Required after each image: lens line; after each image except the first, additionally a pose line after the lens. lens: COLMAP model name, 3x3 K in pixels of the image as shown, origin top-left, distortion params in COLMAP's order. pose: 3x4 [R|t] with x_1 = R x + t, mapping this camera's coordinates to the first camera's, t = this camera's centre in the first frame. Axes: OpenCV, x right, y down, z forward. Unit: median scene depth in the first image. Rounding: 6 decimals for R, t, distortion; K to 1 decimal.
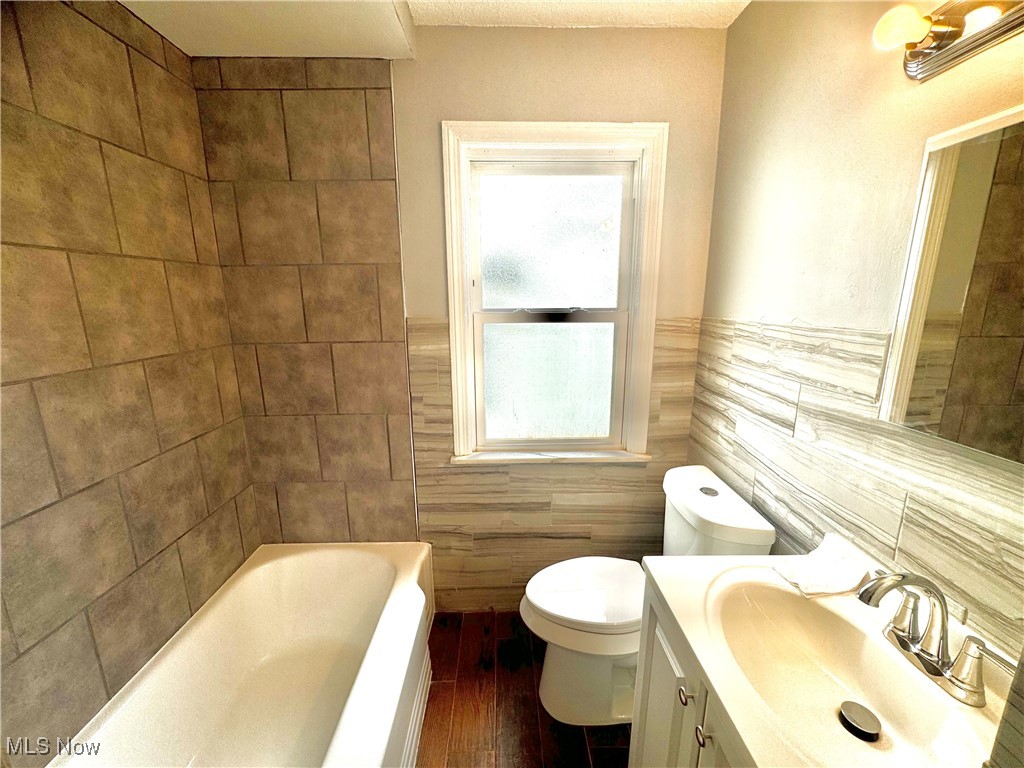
lens RADIAL K [[407.0, 0, 515.9], [0, 407.0, 384.4], [0, 0, 1]] dist [0.002008, 0.000907]
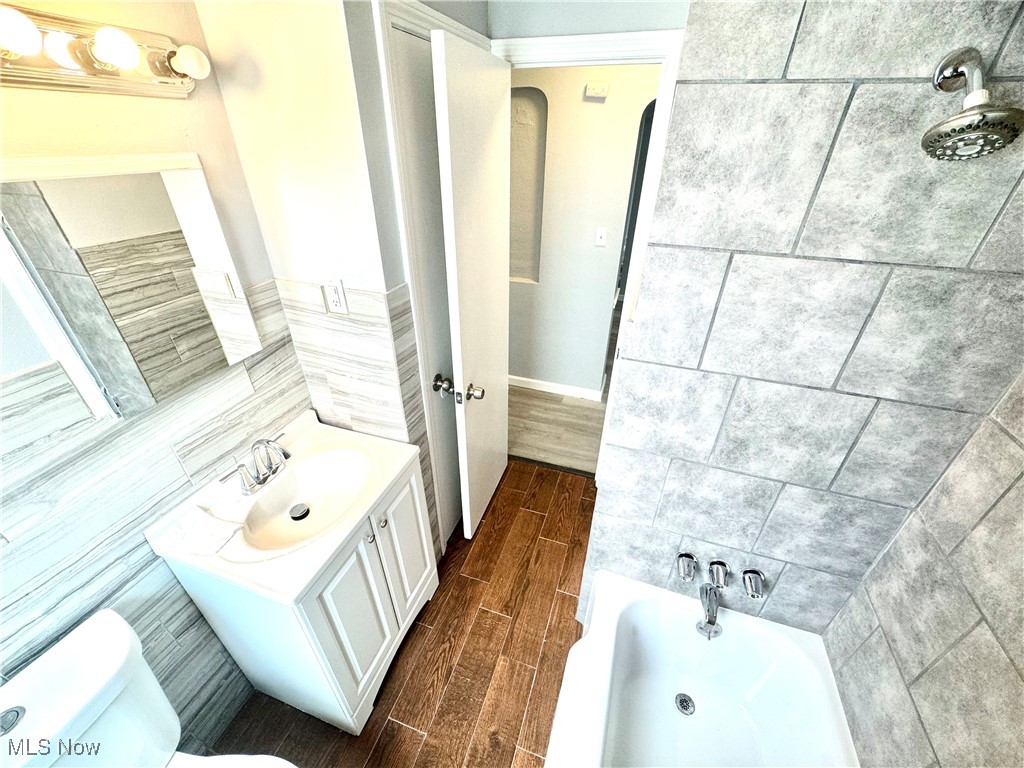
lens RADIAL K [[407.0, 0, 516.5], [0, 407.0, 384.3], [0, 0, 1]] dist [0.002008, 0.000907]
pose [[-0.933481, -0.203147, 0.295541, -0.413424], [0.058686, 0.726450, 0.684708, -0.660008], [-0.353792, 0.656507, -0.666206, 1.227204]]
